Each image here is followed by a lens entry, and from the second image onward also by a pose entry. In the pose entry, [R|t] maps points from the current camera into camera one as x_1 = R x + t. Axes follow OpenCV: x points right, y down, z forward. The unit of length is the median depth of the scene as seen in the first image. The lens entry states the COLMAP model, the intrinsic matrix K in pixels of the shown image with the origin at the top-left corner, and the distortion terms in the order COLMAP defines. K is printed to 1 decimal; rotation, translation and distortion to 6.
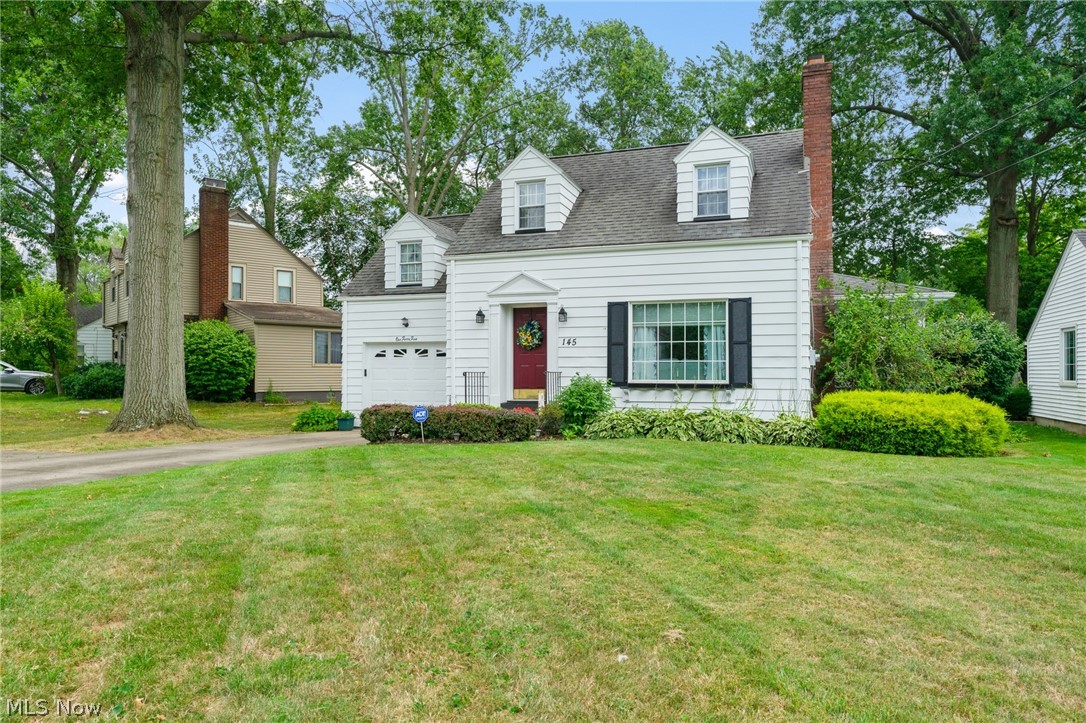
lens RADIAL K [[722.2, 0, 541.8], [0, 722.2, 366.7], [0, 0, 1]] dist [-0.003629, -0.000732]
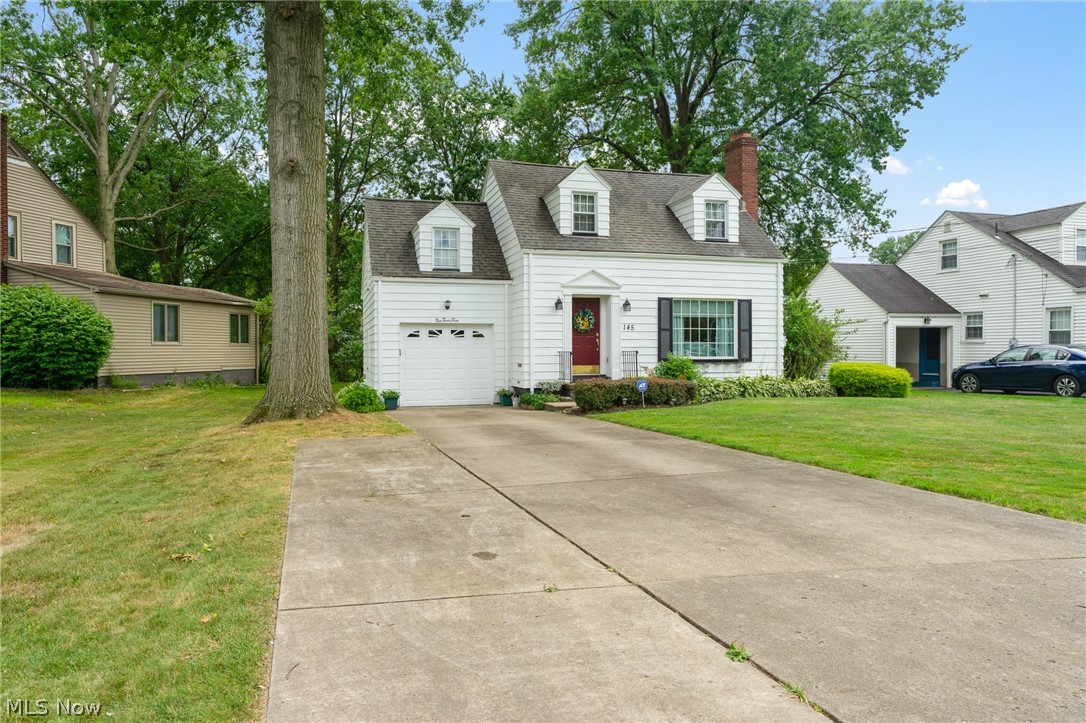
lens RADIAL K [[734.5, 0, 542.9], [0, 734.5, 357.2], [0, 0, 1]] dist [0.000366, -0.000766]
pose [[0.804901, -0.009040, 0.593341, -0.856704], [-0.001872, 0.999840, 0.017773, -0.004631], [-0.593407, -0.015416, 0.804755, 0.056798]]
